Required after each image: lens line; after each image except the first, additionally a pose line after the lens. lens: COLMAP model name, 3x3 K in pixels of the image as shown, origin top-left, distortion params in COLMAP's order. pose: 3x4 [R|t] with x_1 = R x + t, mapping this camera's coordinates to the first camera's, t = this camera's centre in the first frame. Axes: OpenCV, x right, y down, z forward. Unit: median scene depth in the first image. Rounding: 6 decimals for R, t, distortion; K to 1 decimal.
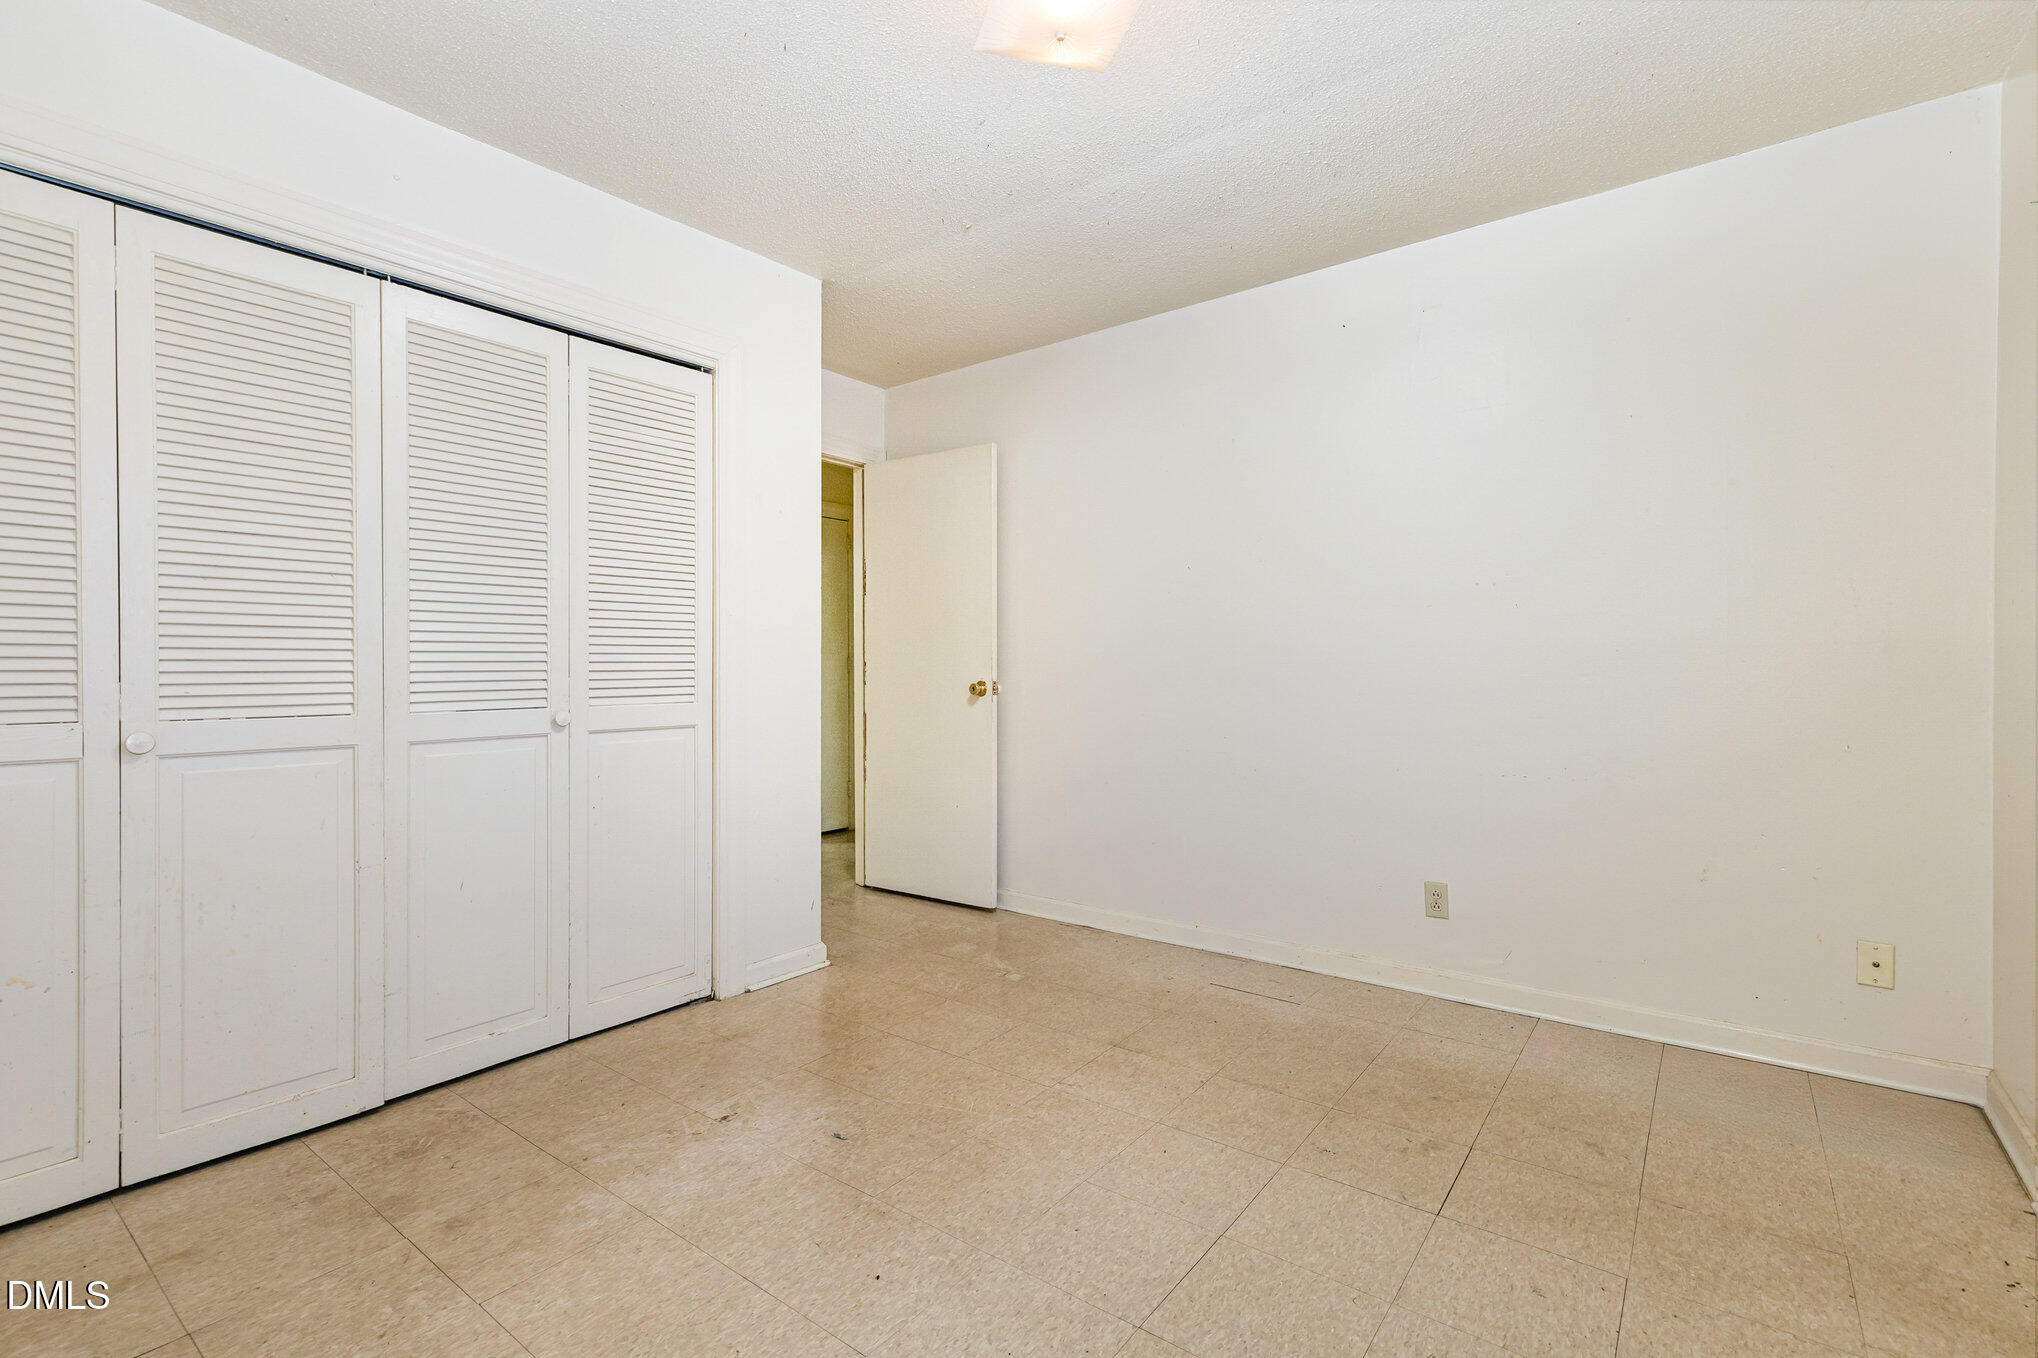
lens RADIAL K [[920.1, 0, 1018.5], [0, 920.1, 673.1], [0, 0, 1]] dist [0.006525, -0.001154]
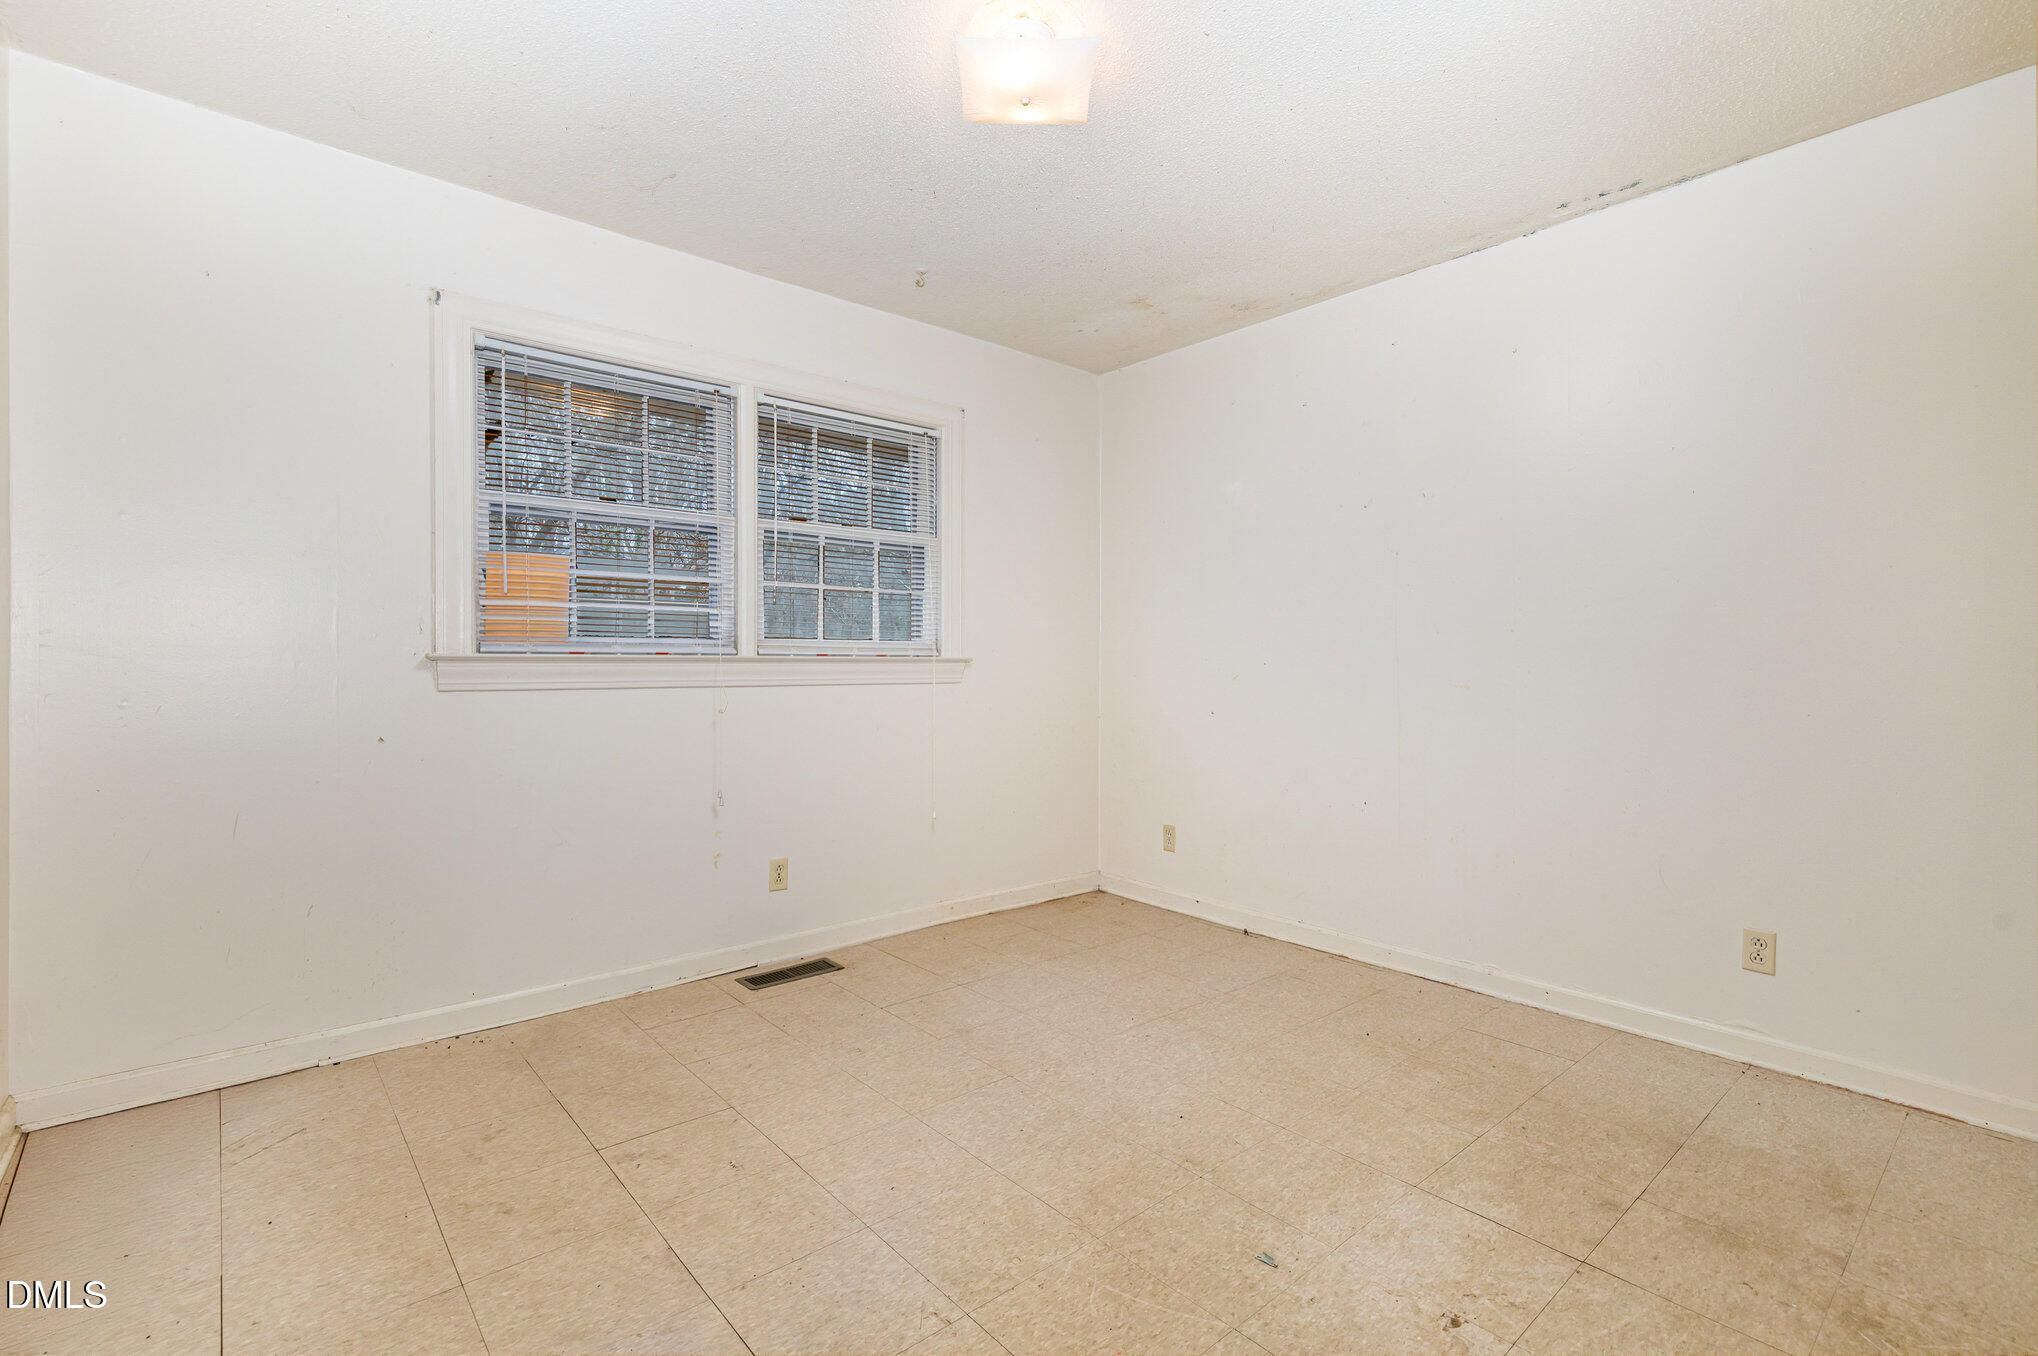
lens RADIAL K [[920.1, 0, 1019.1], [0, 920.1, 671.6], [0, 0, 1]] dist [0.006525, -0.001154]
pose [[-0.979903, 0.000543, 0.199474, -0.152663], [0.002885, 0.999930, 0.011447, -0.009516], [-0.199454, 0.011792, -0.979836, 1.903812]]
